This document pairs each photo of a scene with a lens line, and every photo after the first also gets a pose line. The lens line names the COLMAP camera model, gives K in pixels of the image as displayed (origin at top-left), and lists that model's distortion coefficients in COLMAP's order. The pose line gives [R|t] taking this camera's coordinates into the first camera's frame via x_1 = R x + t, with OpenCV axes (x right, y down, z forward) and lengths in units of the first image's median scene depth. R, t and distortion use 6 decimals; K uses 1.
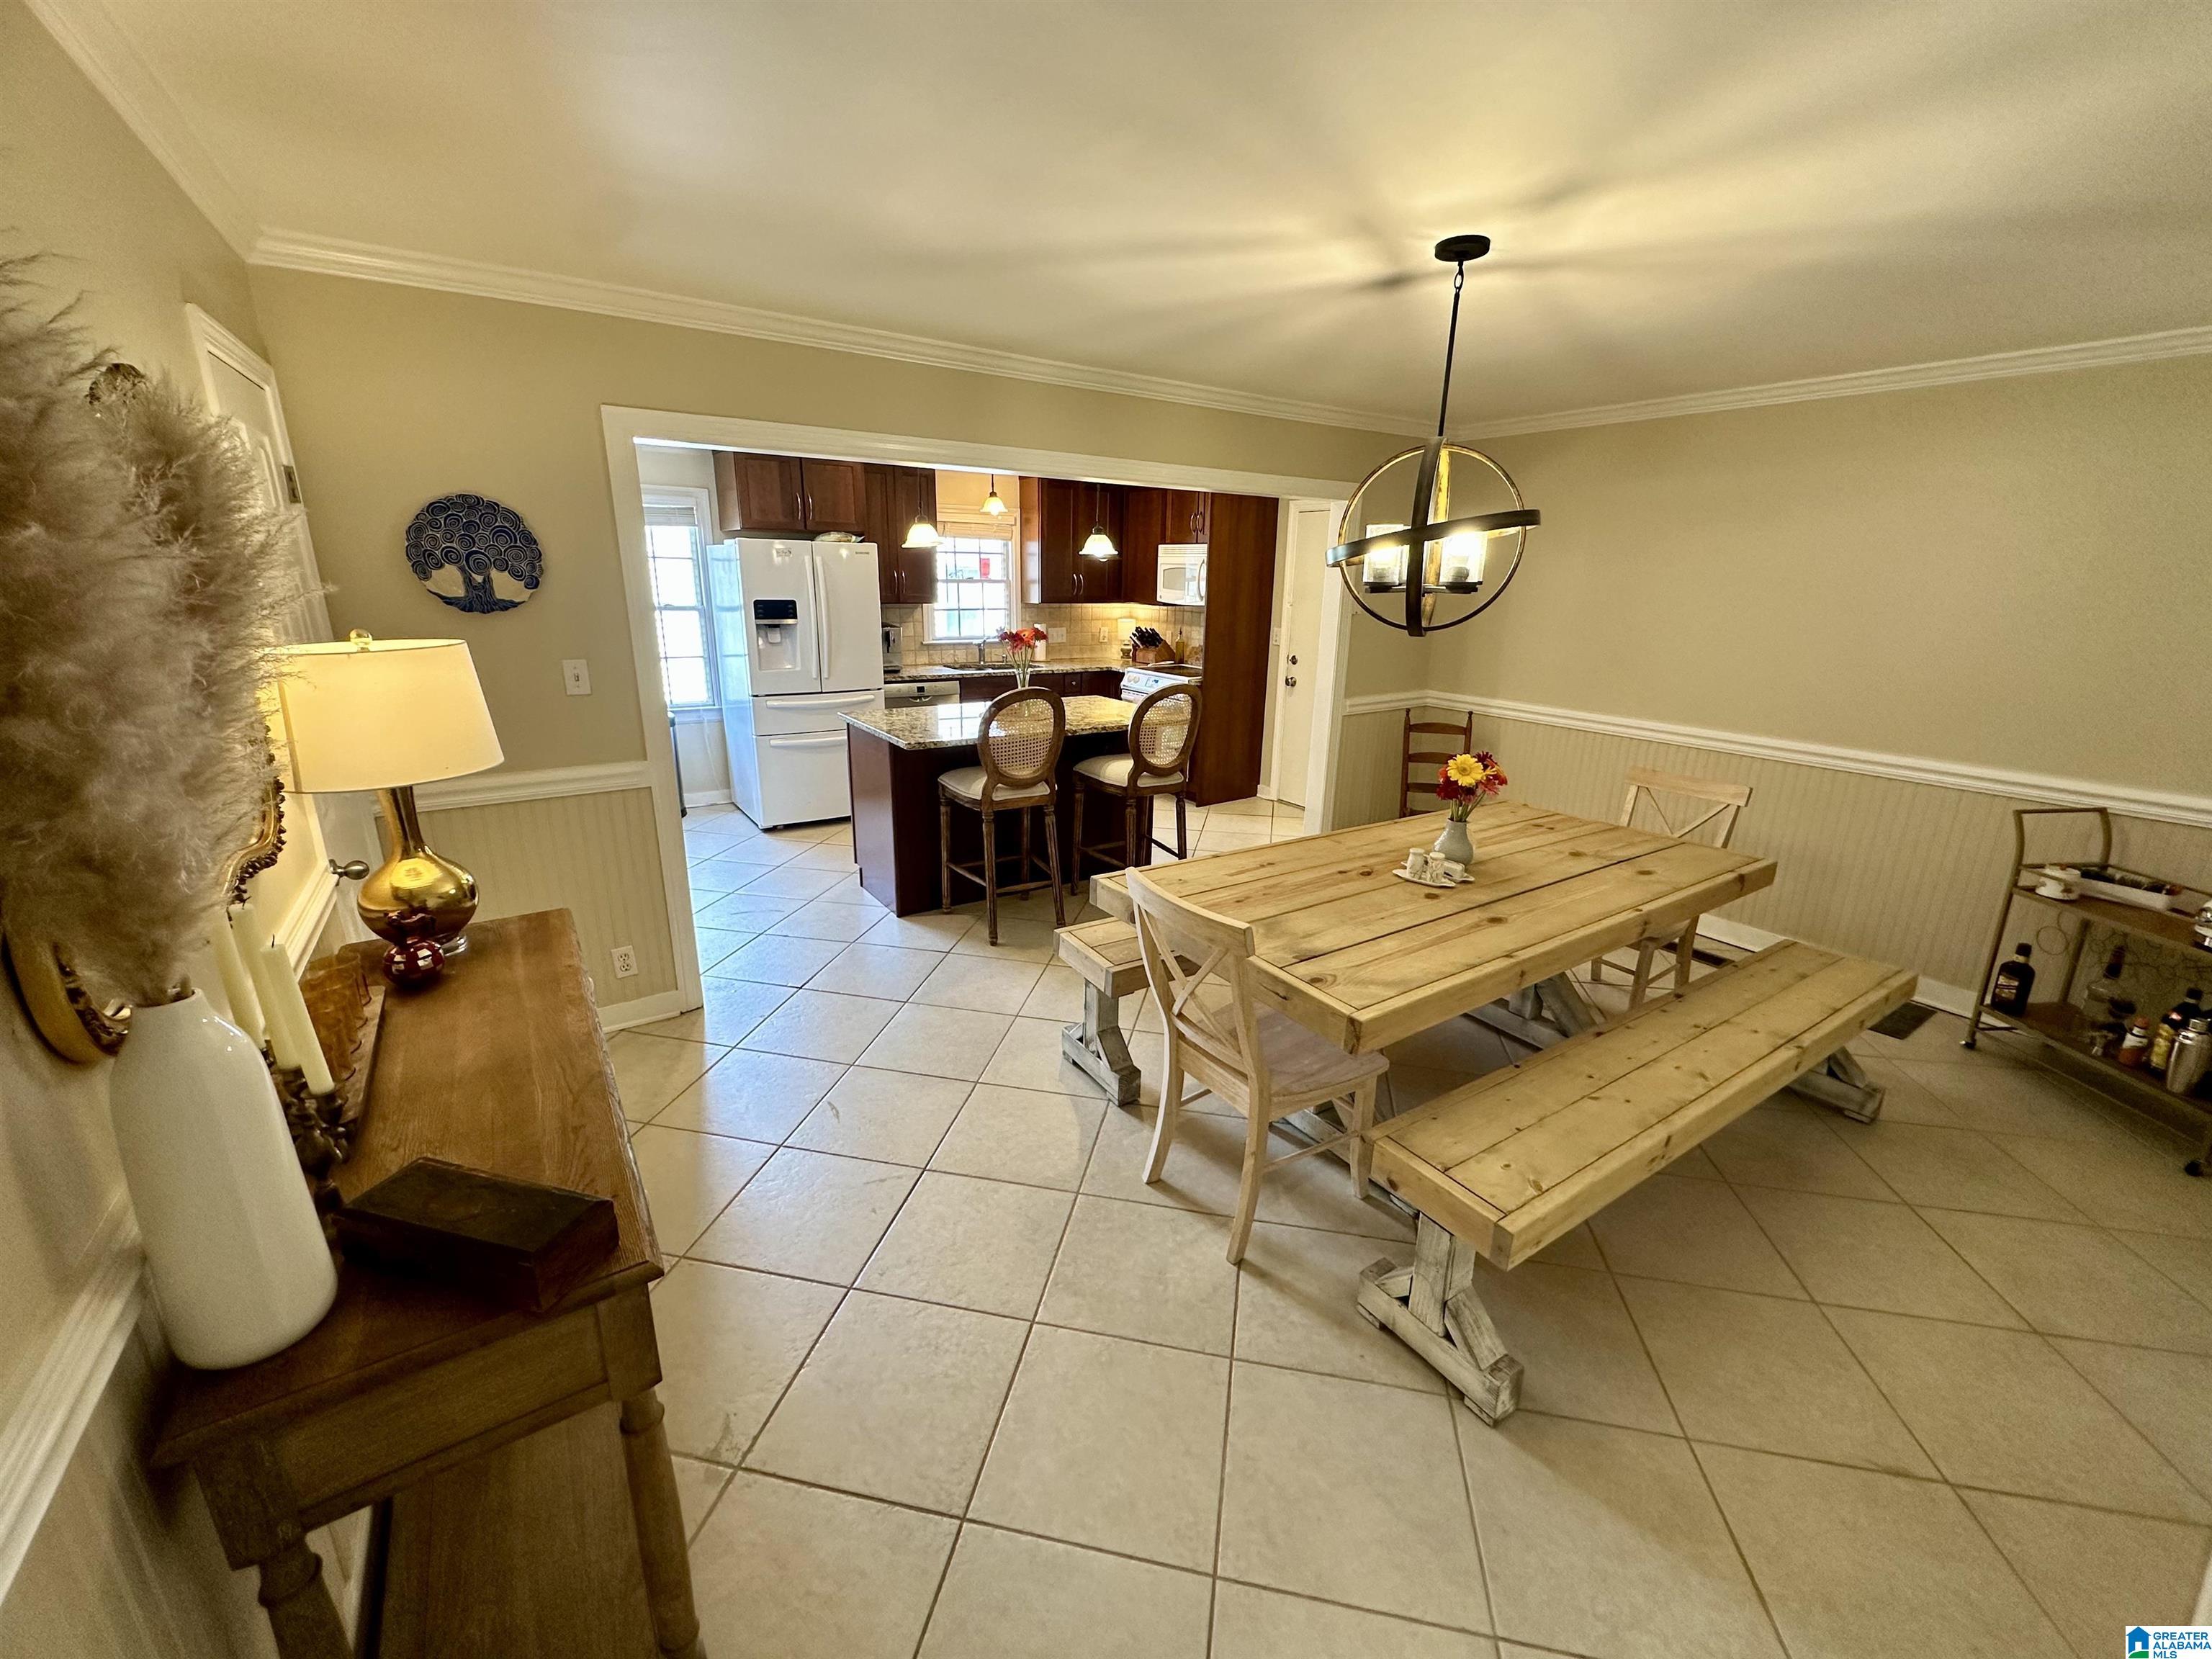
lens RADIAL K [[884.6, 0, 1115.9], [0, 884.6, 827.0], [0, 0, 1]] dist [-0.003783, 0.000511]
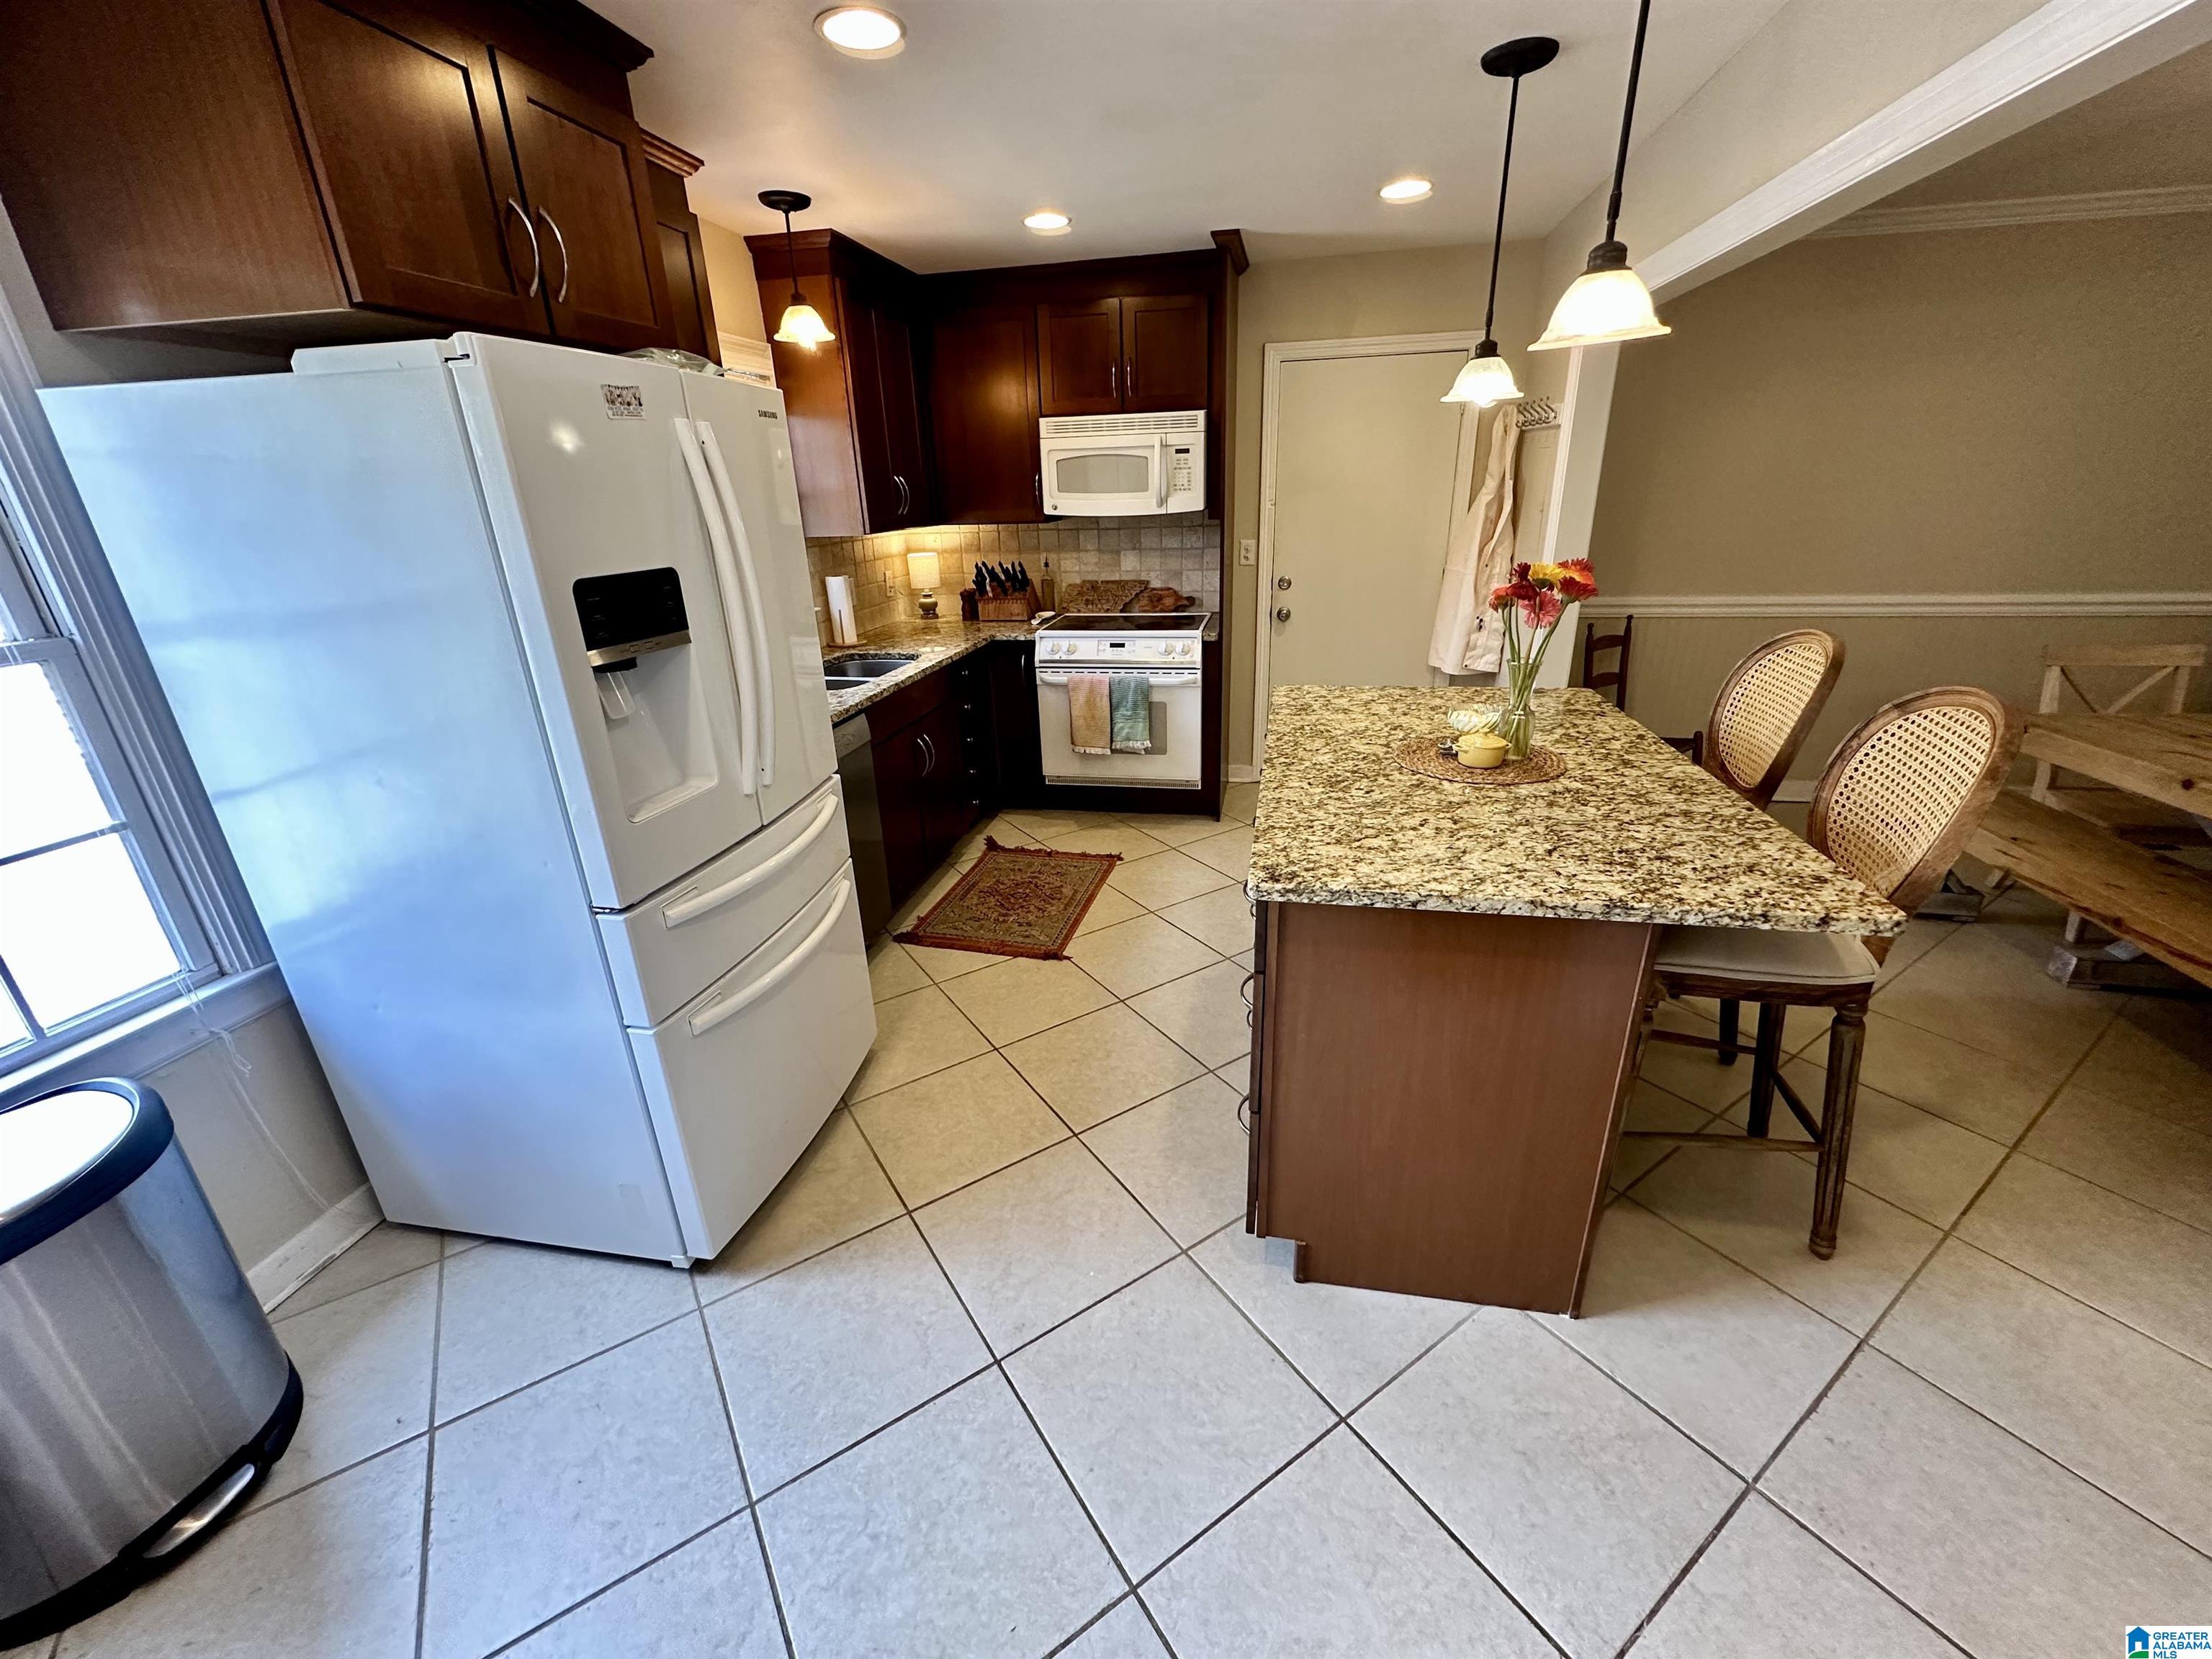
lens RADIAL K [[884.6, 0, 1110.1], [0, 884.6, 832.4], [0, 0, 1]] dist [-0.003783, 0.000511]
pose [[0.714632, -0.296811, 0.633406, -0.439549], [0.238077, 0.954658, 0.178741, -0.174034], [-0.657738, 0.023066, 0.752893, 0.623287]]
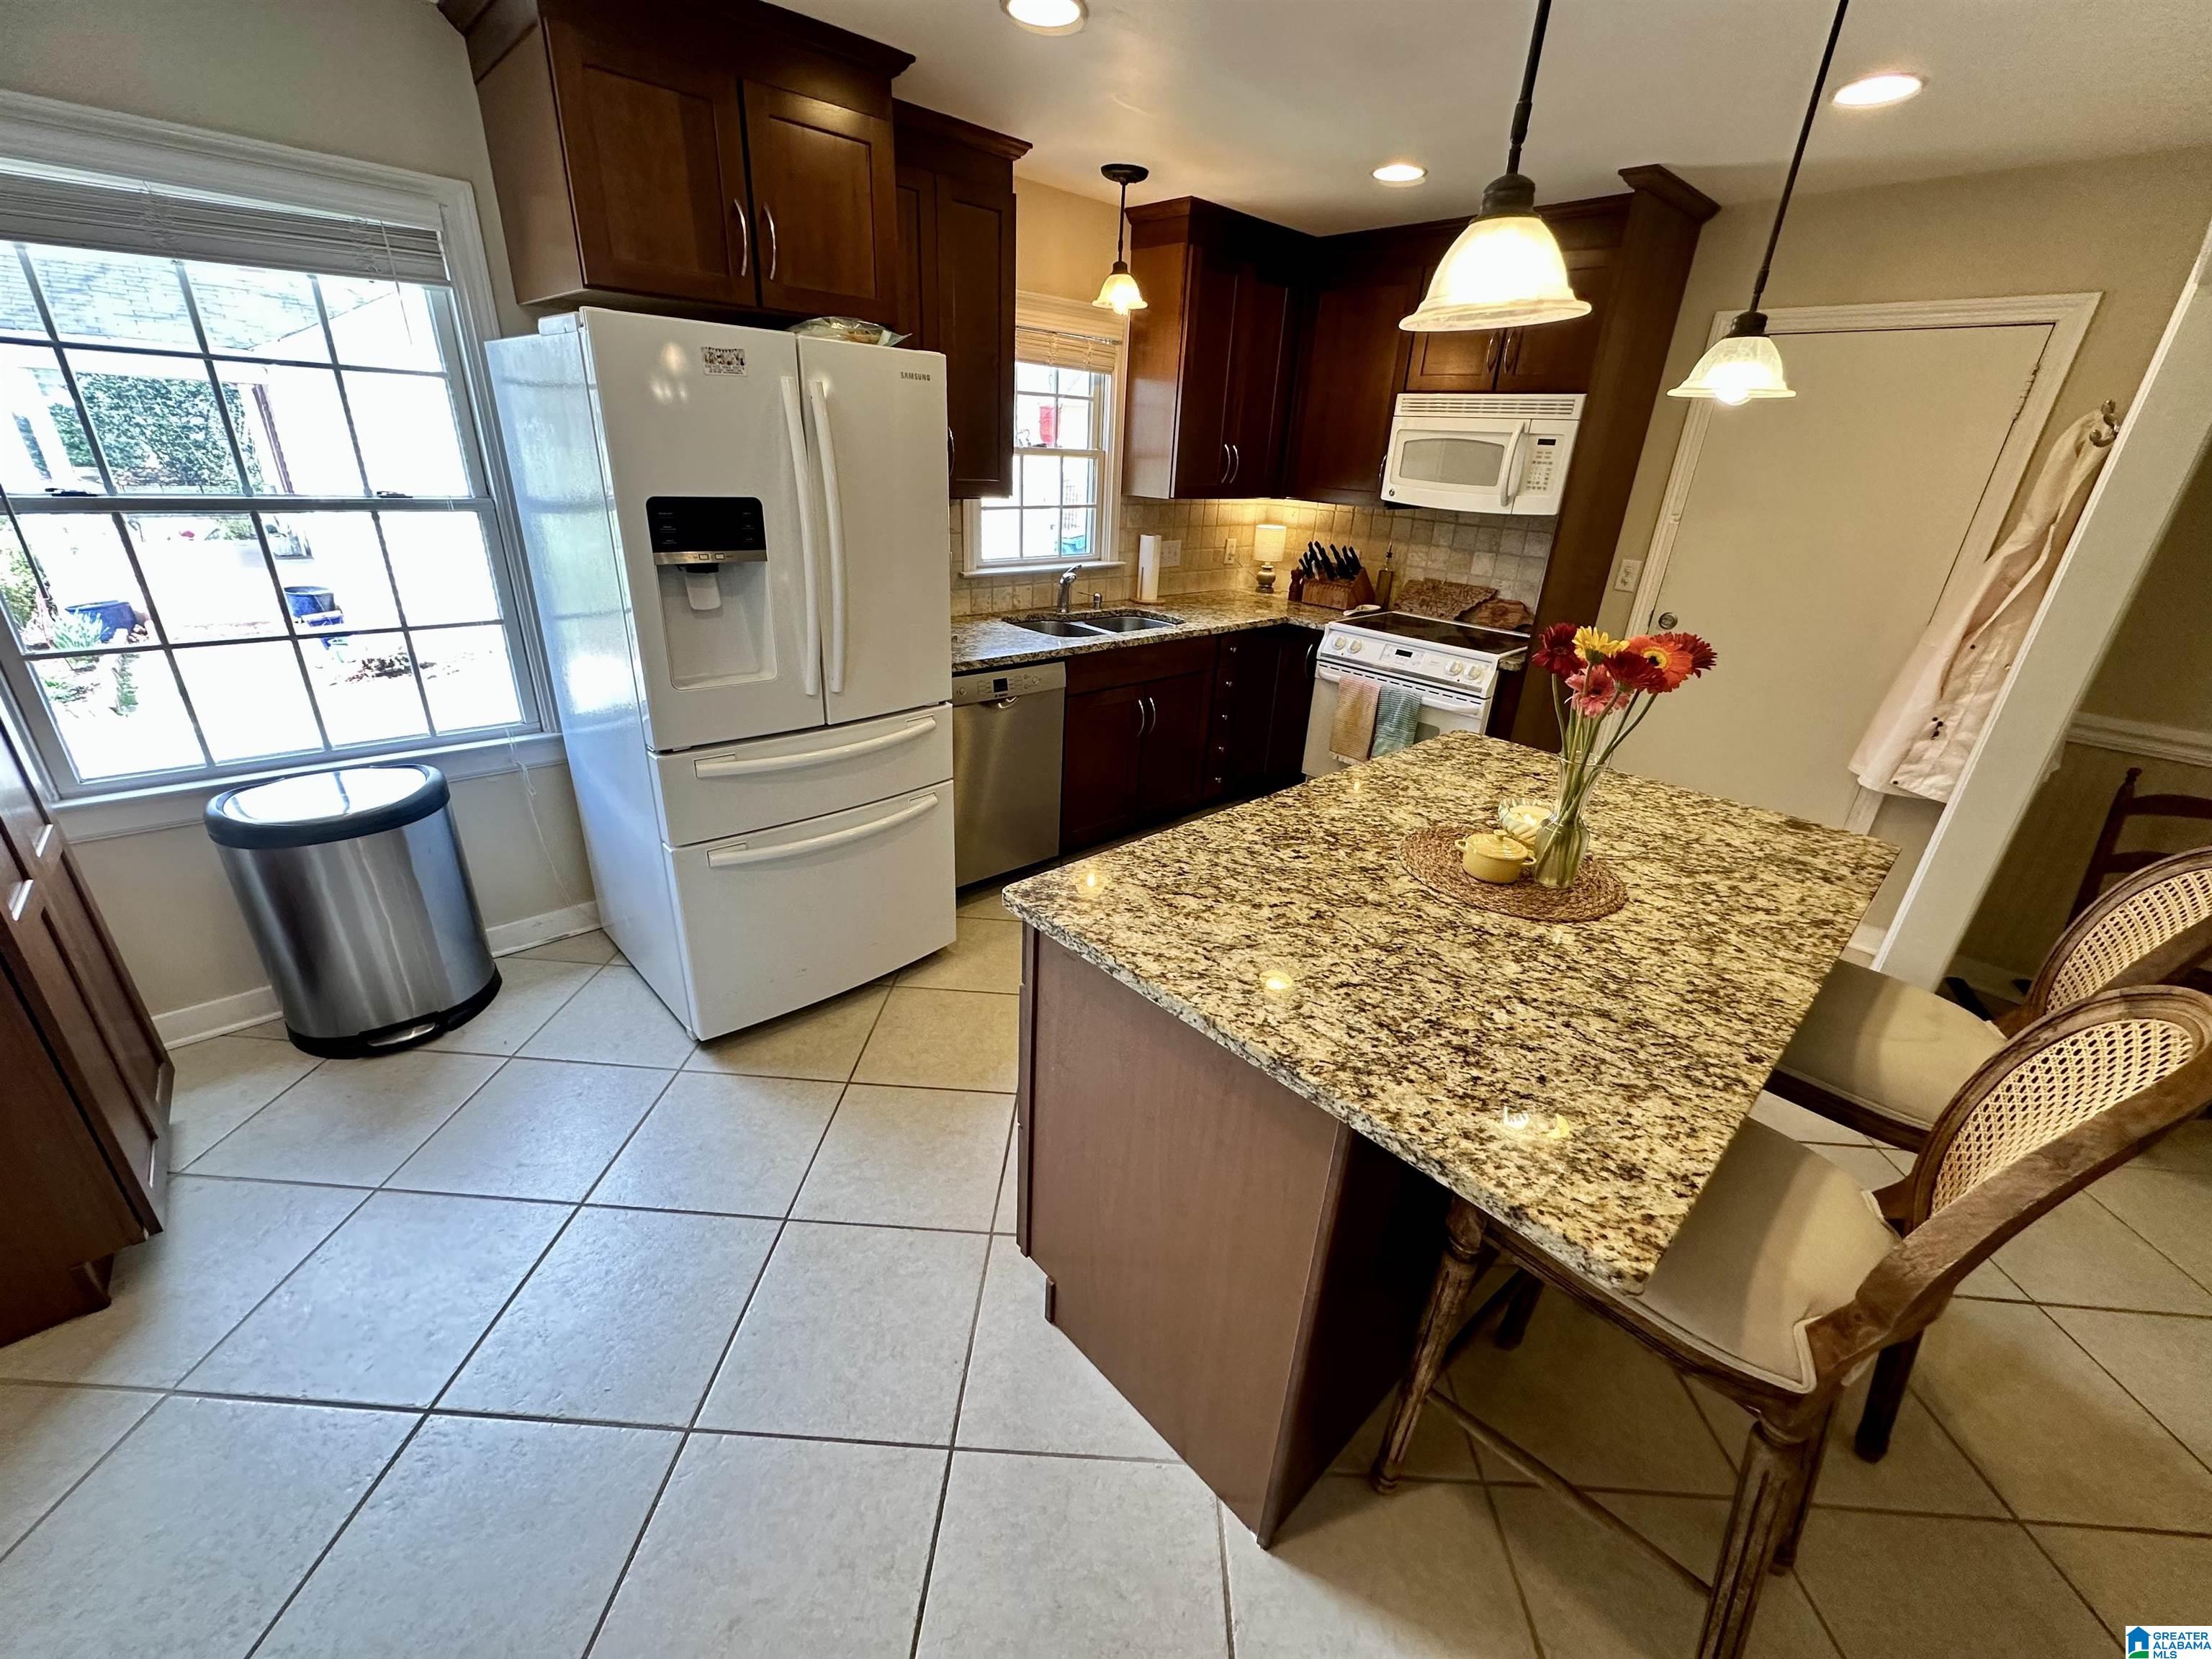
lens RADIAL K [[884.6, 0, 1103.0], [0, 884.6, 832.4], [0, 0, 1]] dist [-0.003783, 0.000511]
pose [[0.988036, -0.034238, 0.150377, -0.258354], [0.013007, 0.990072, 0.139960, -0.153906], [-0.153676, -0.136329, 0.978672, 0.545081]]
